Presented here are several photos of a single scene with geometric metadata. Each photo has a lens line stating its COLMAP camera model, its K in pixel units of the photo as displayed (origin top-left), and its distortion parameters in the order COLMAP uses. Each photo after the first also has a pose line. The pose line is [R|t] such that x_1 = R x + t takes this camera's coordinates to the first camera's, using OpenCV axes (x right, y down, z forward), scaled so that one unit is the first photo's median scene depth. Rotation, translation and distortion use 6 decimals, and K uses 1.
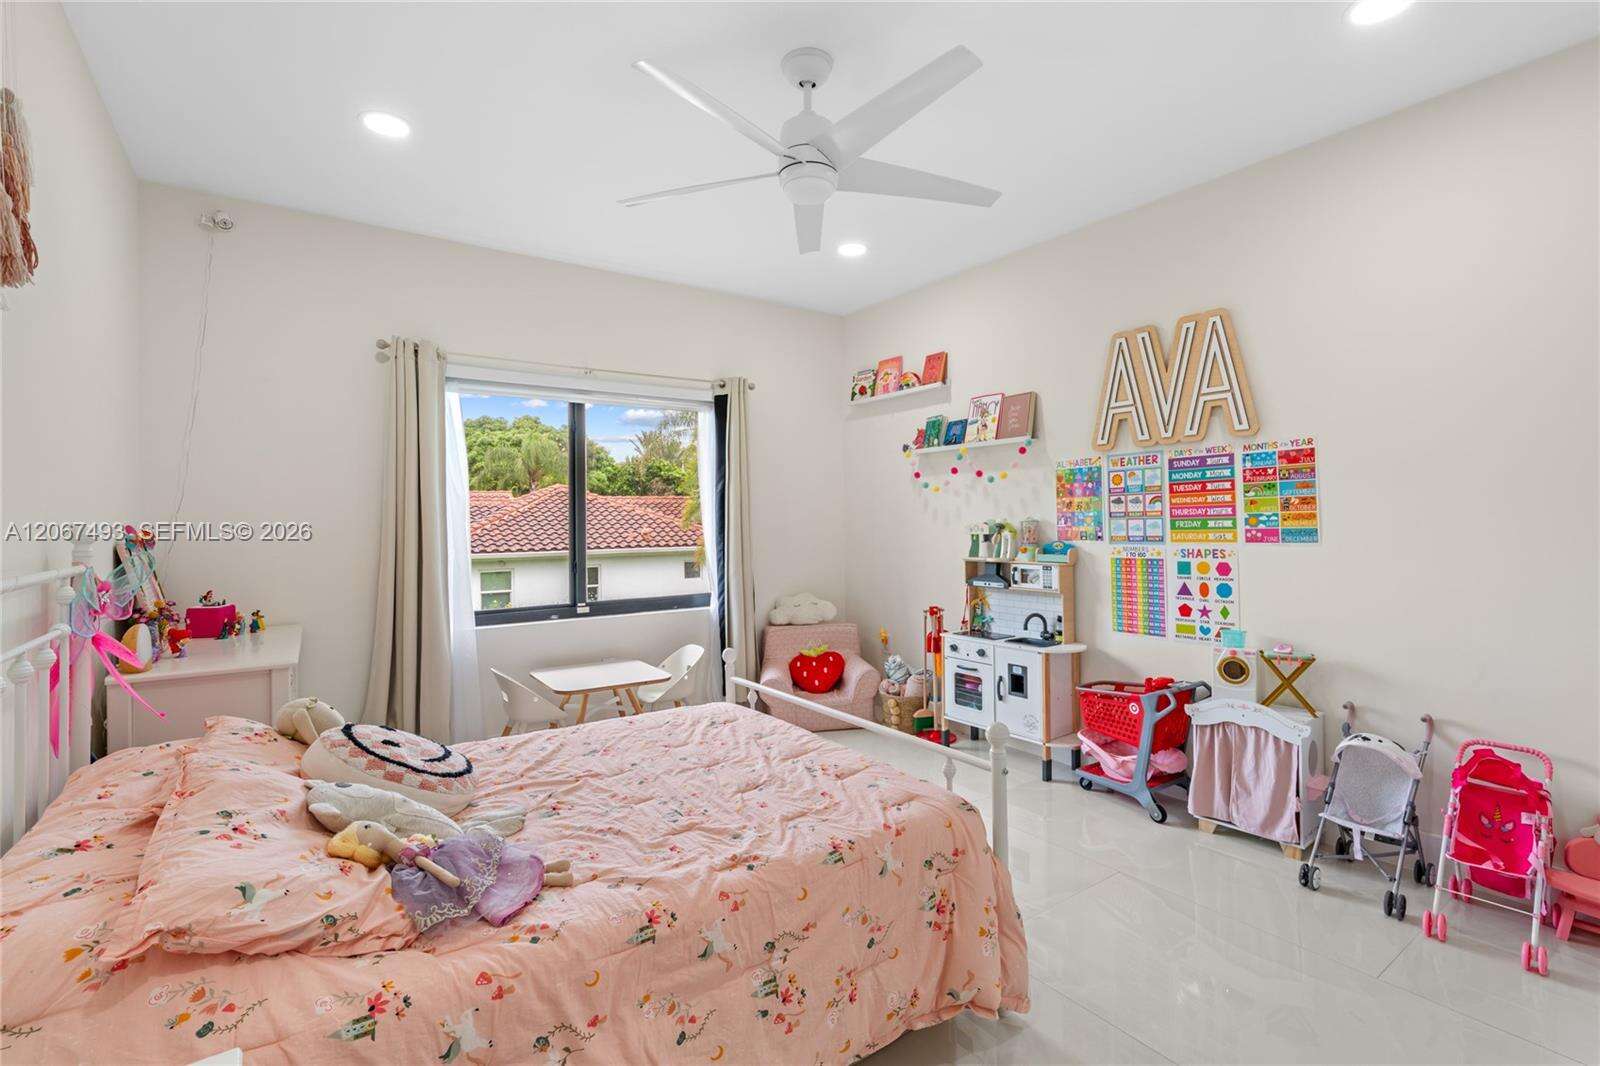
lens RADIAL K [[730.3, 0, 802.7], [0, 730.3, 539.5], [0, 0, 1]] dist [-0.015708, 0.009129]
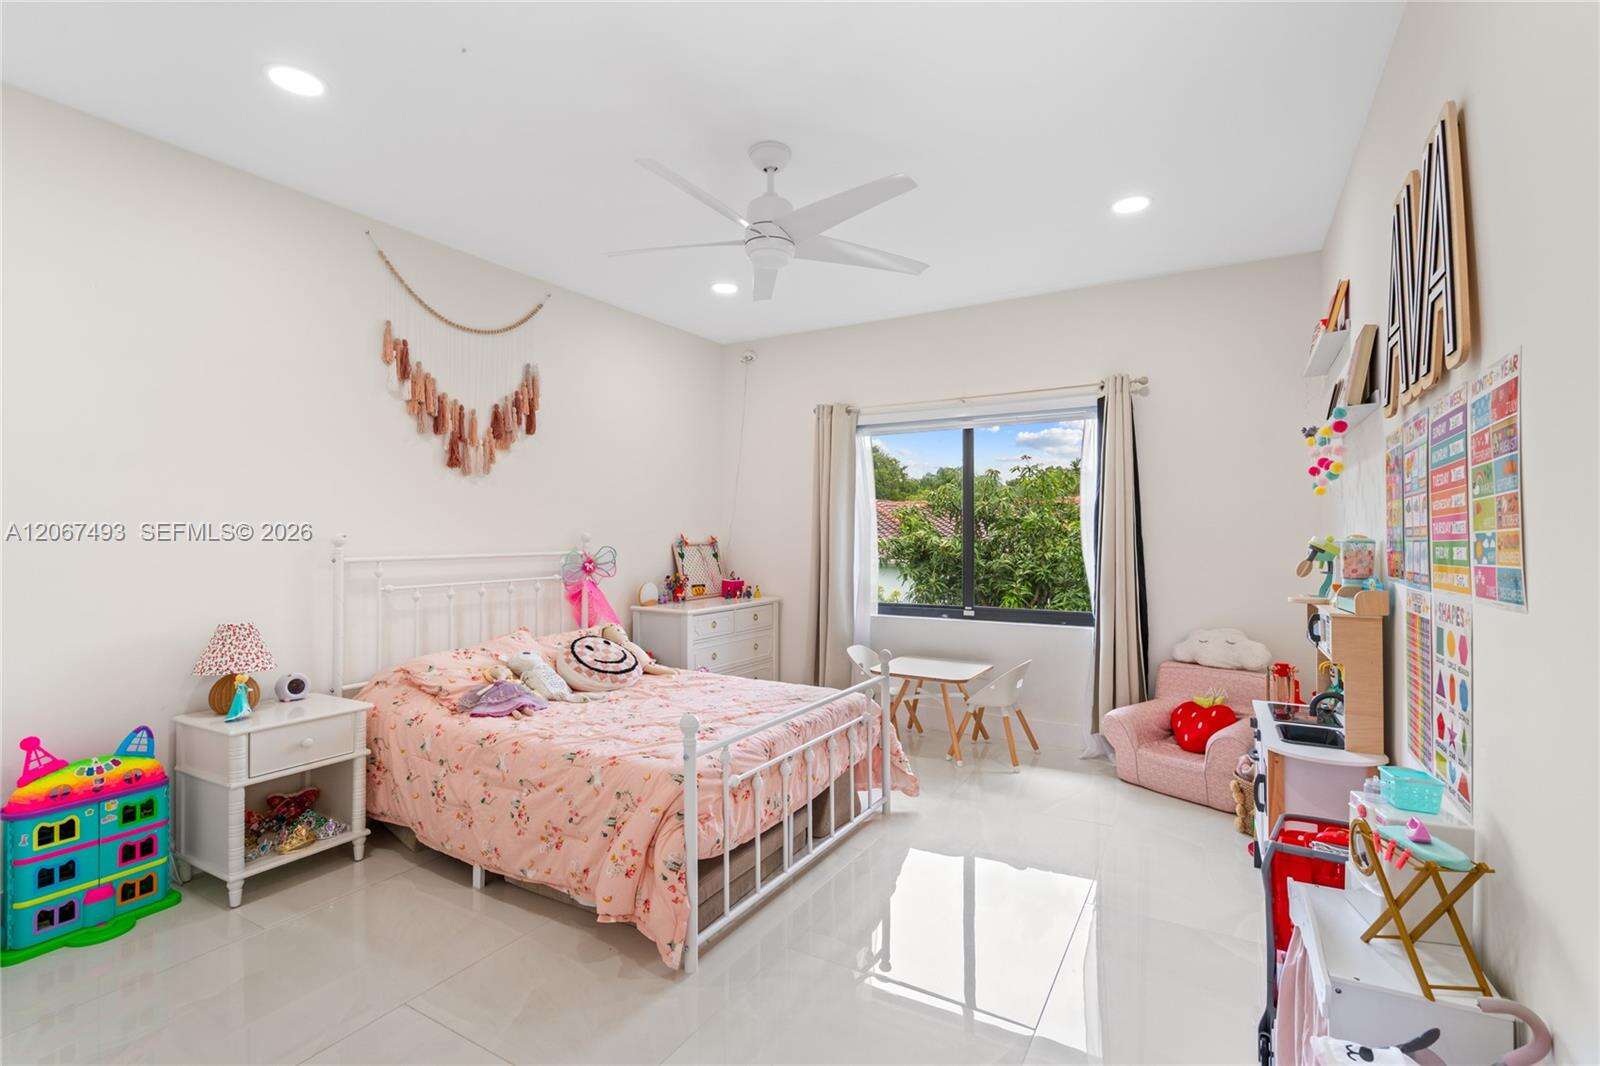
lens RADIAL K [[730.3, 0, 802.7], [0, 730.3, 539.5], [0, 0, 1]] dist [-0.015708, 0.009129]
pose [[0.411162, 0.015661, -0.911428, 0.635149], [-0.029413, 0.999560, 0.003906, -0.013246], [0.911088, 0.025202, 0.411441, 0.316261]]
